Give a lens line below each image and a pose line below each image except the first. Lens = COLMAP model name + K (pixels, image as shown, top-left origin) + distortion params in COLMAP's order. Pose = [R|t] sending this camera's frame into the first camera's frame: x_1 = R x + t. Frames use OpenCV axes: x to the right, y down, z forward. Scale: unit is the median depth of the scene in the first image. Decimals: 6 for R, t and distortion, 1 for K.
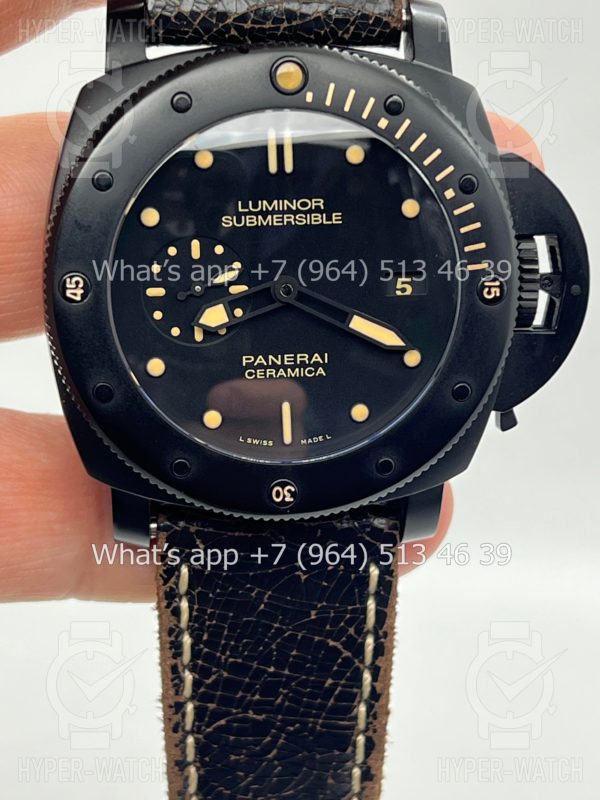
lens RADIAL K [[1818.1, 0, 285.3], [0, 1818.1, 416.7], [0, 0, 1]] dist [0.122608, 0.000000]
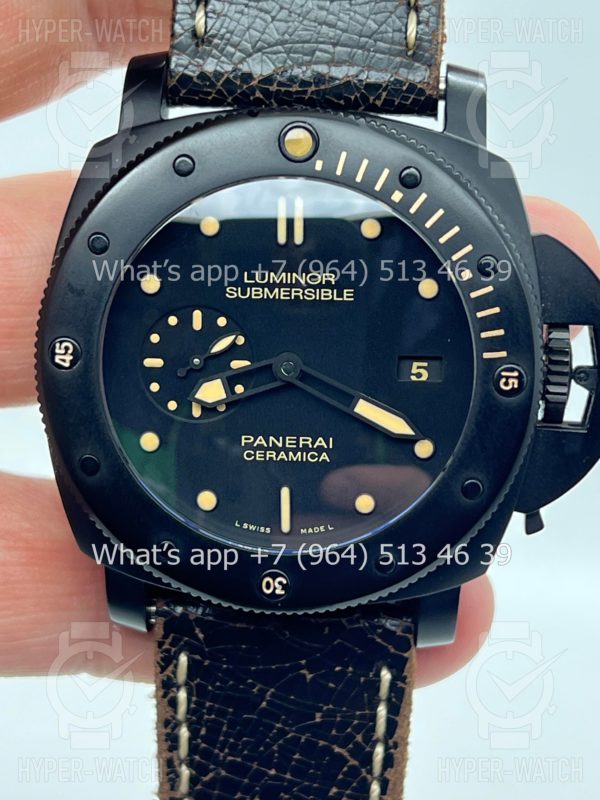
lens RADIAL K [[1818.1, 0, 293.5], [0, 1818.1, 408.5], [0, 0, 1]] dist [0.122608, 0.000000]
pose [[0.988193, 0.058996, -0.141404, 0.135179], [-0.064862, 0.997199, -0.037237, -0.014038], [0.138811, 0.045969, 0.989251, 0.073453]]
